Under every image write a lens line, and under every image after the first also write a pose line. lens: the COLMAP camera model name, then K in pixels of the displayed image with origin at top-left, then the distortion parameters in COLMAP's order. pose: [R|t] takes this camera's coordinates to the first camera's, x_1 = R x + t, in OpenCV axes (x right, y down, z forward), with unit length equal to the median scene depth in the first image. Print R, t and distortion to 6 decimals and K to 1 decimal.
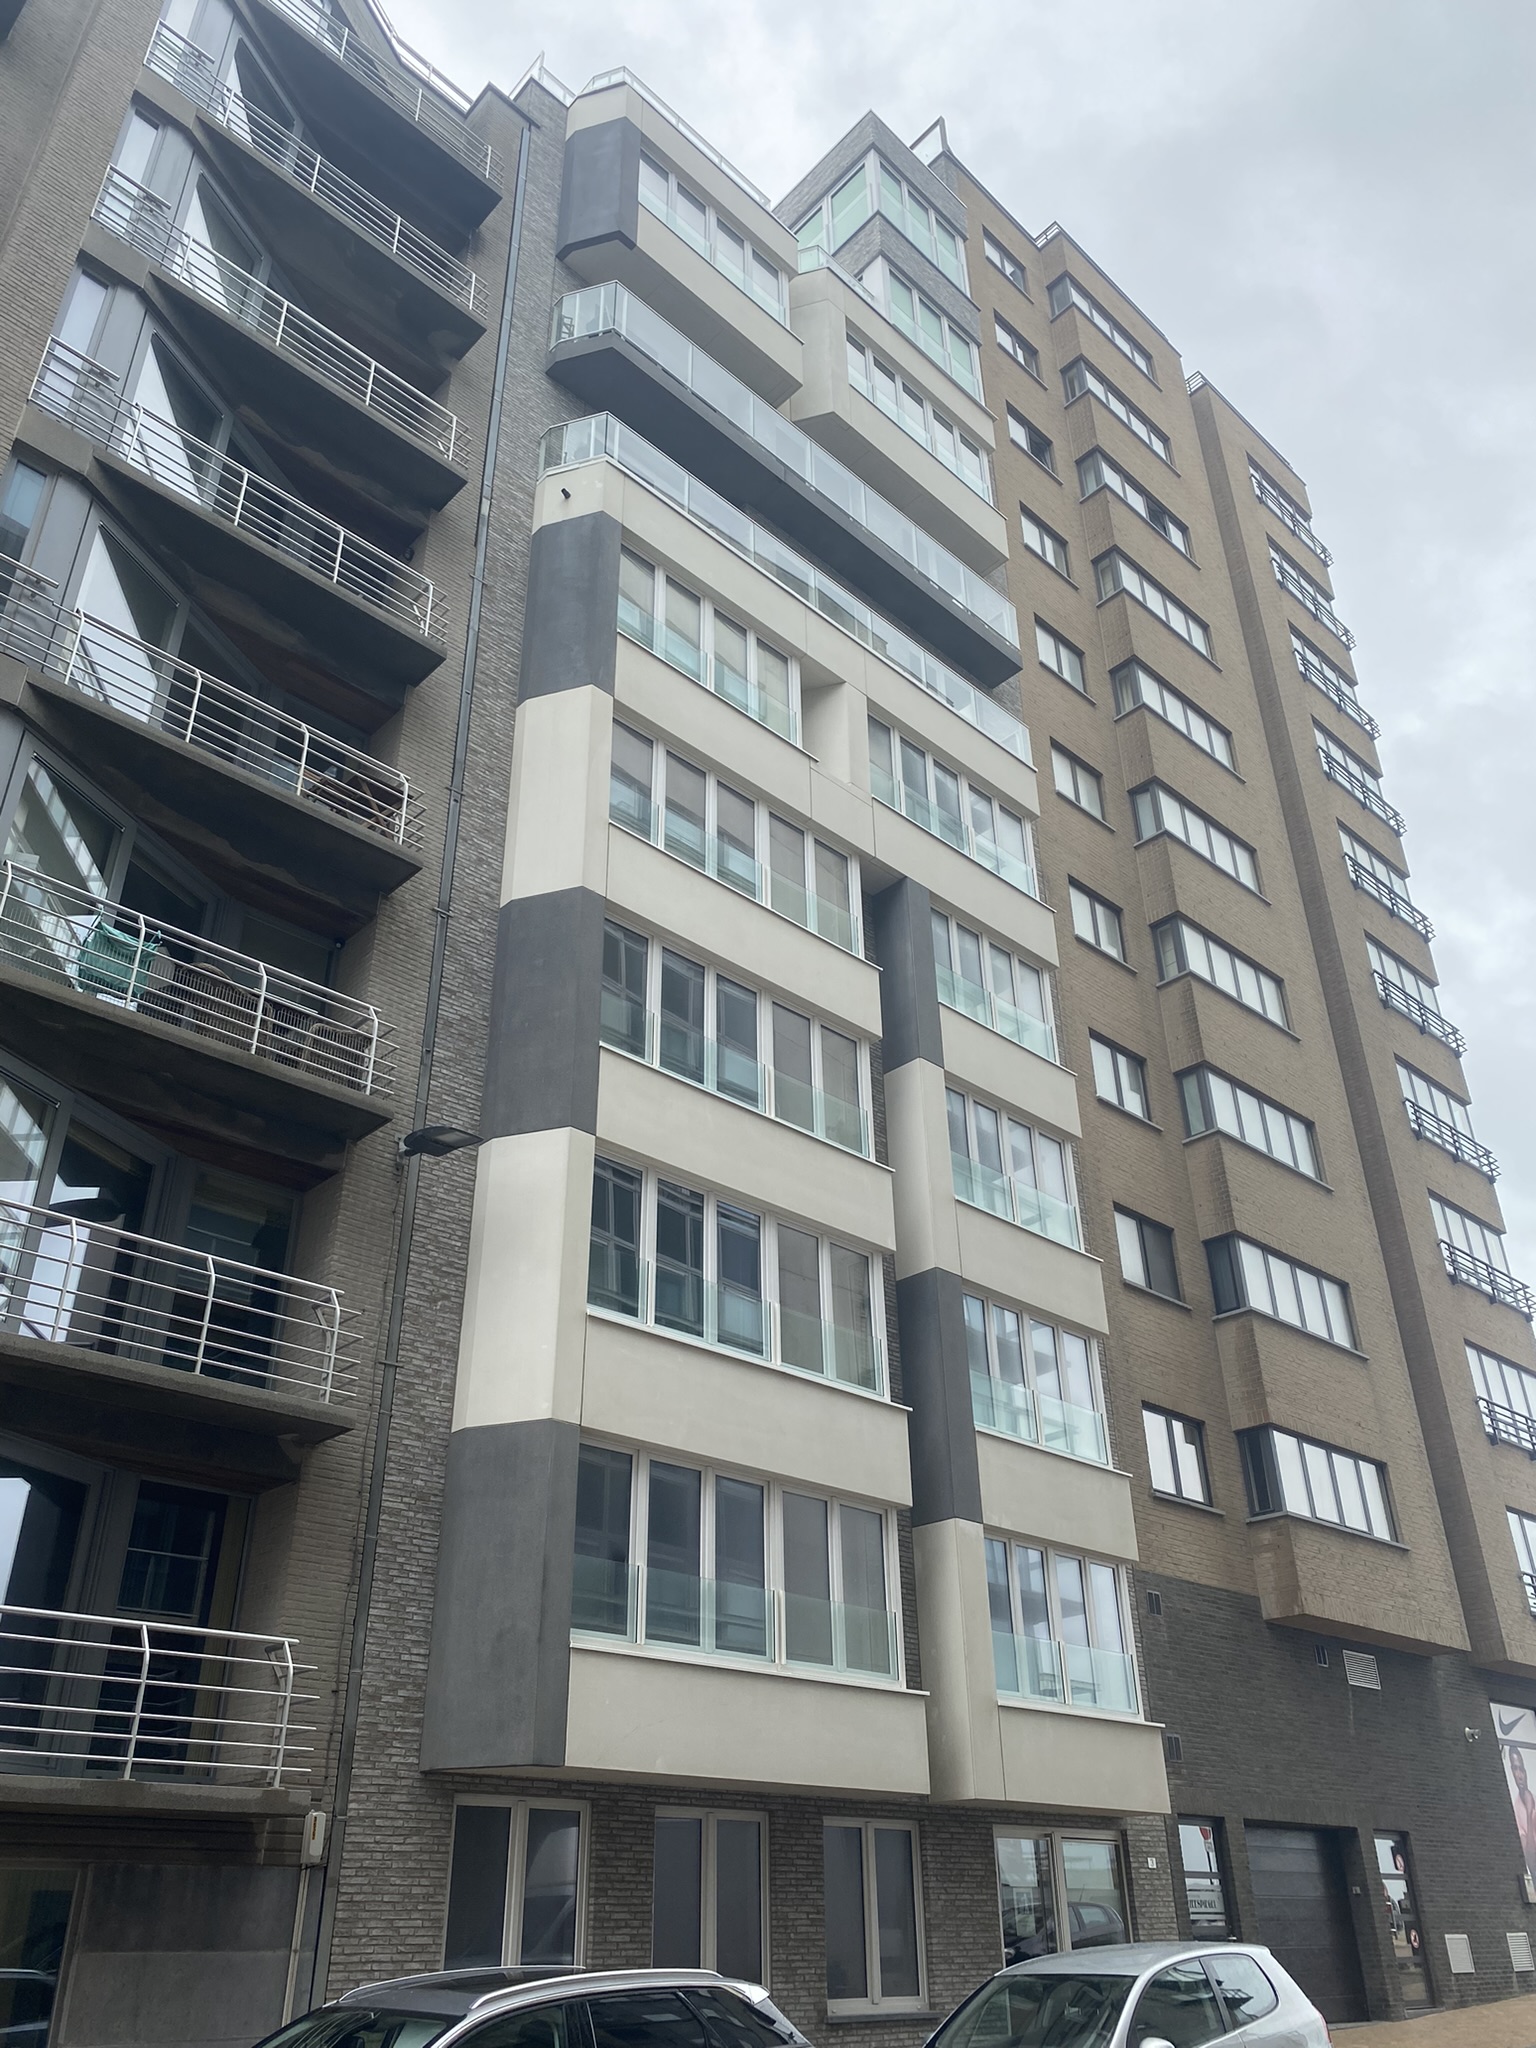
lens RADIAL K [[1557.1, 0, 771.8], [0, 1557.1, 1028.9], [0, 0, 1]] dist [0.020098, -0.021834]
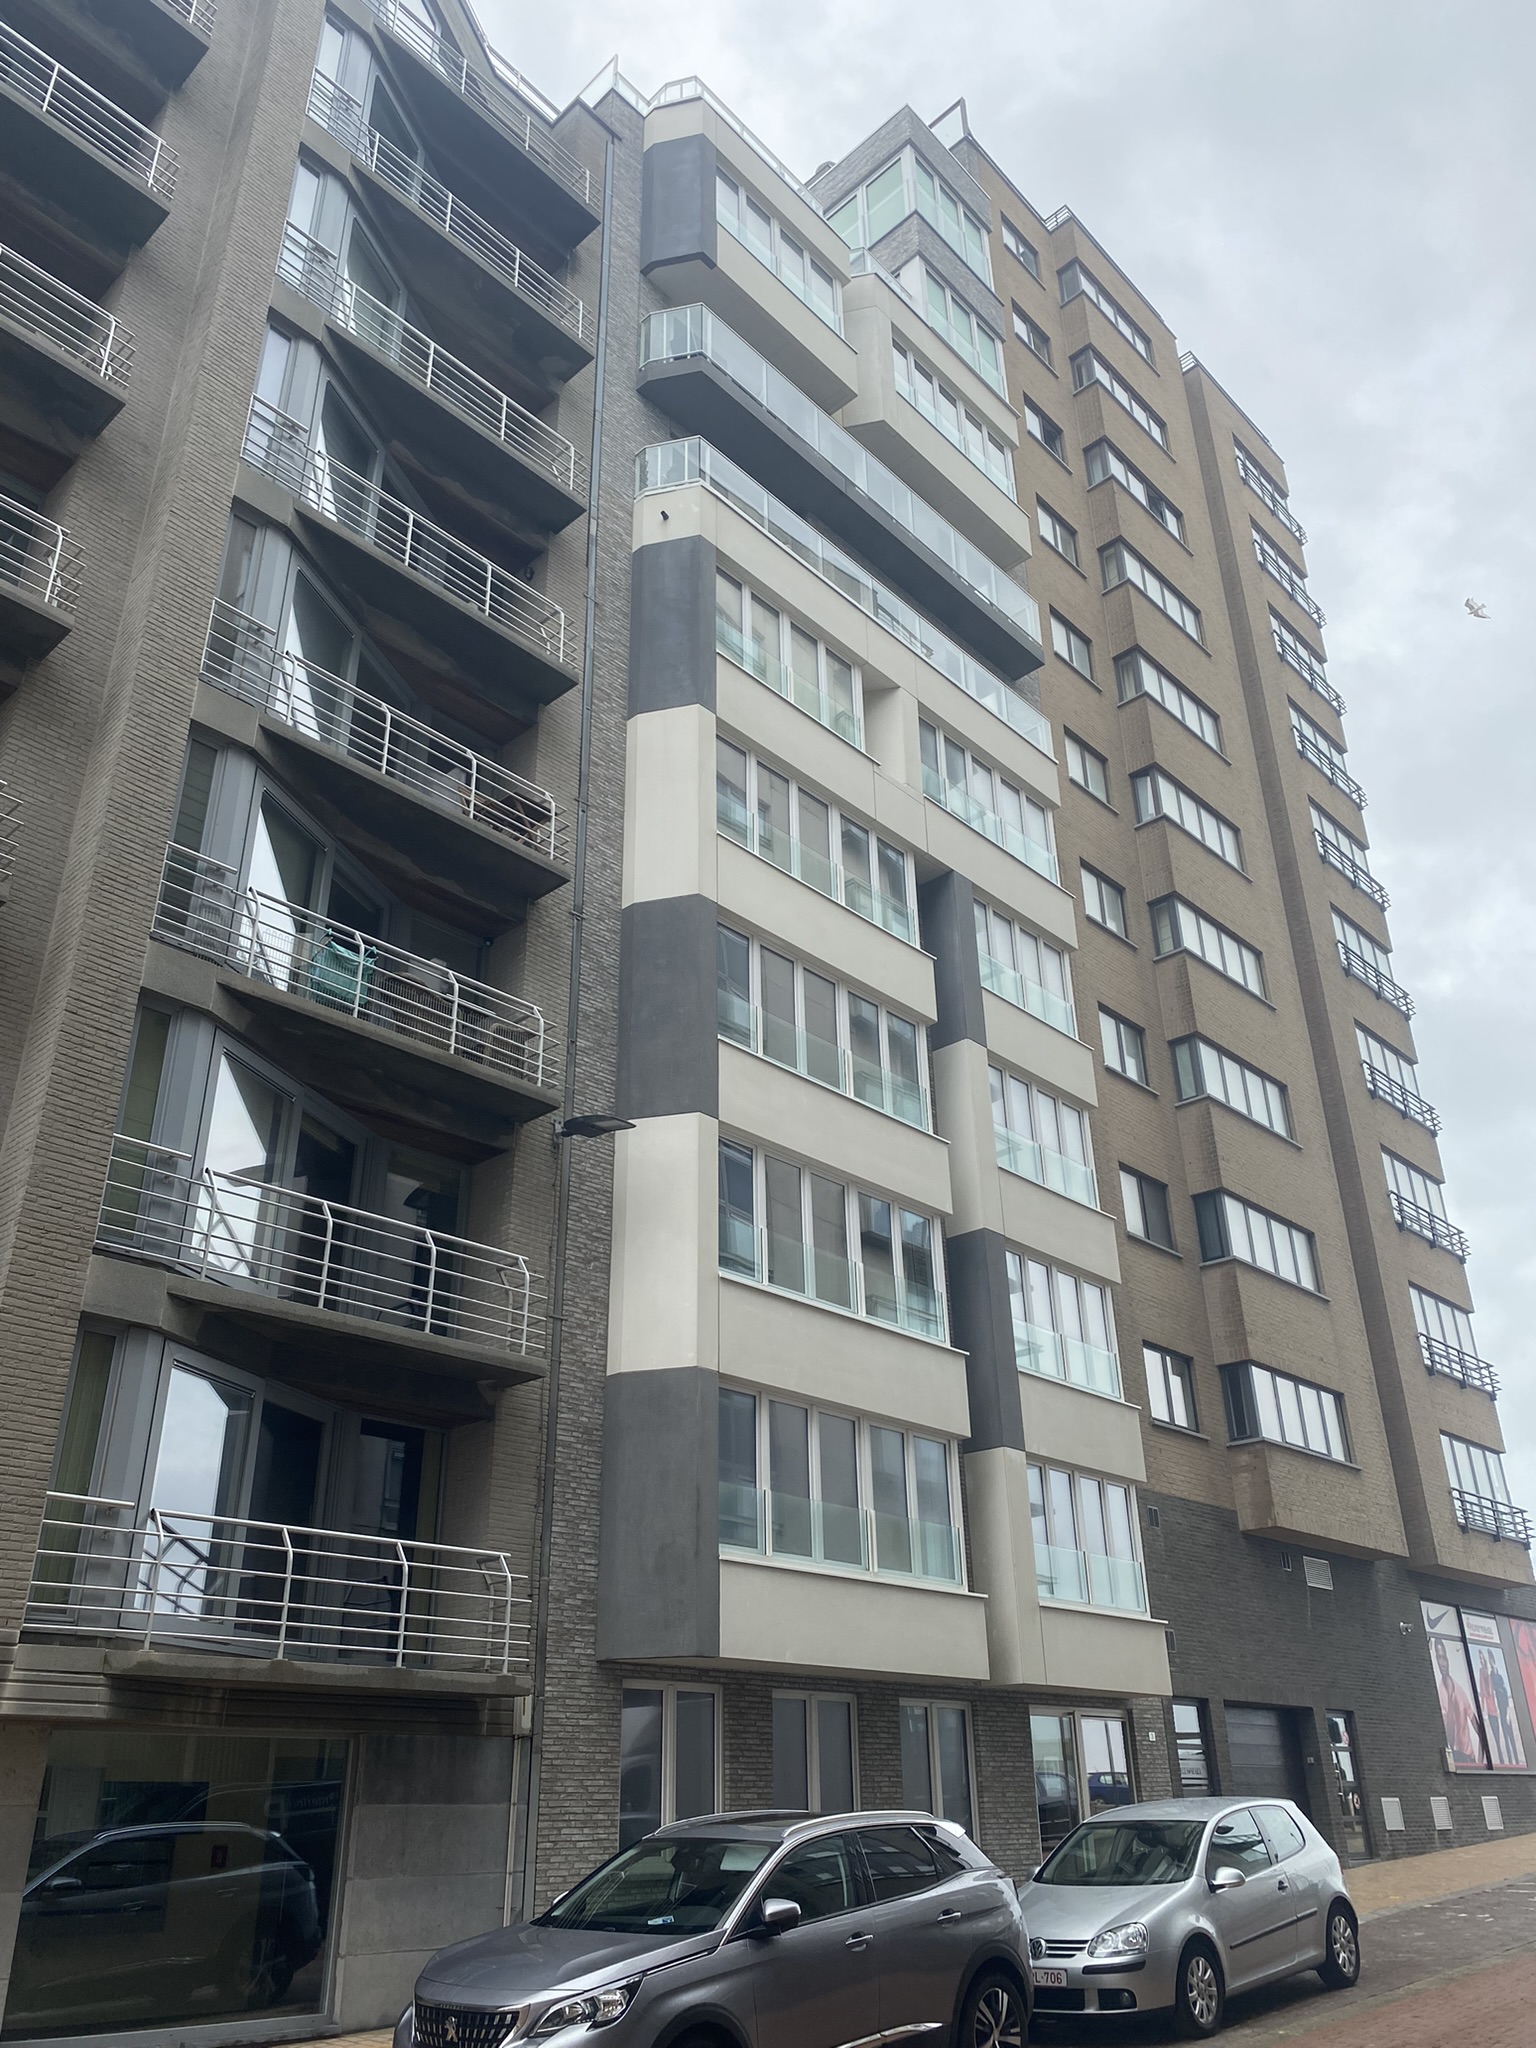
lens RADIAL K [[1557.1, 0, 763.1], [0, 1557.1, 1013.6], [0, 0, 1]] dist [0.020098, -0.021834]
pose [[0.998453, 0.025021, 0.049652, -0.109948], [-0.027748, 0.998101, 0.055003, -0.057873], [-0.048182, -0.056296, 0.997251, -0.111903]]
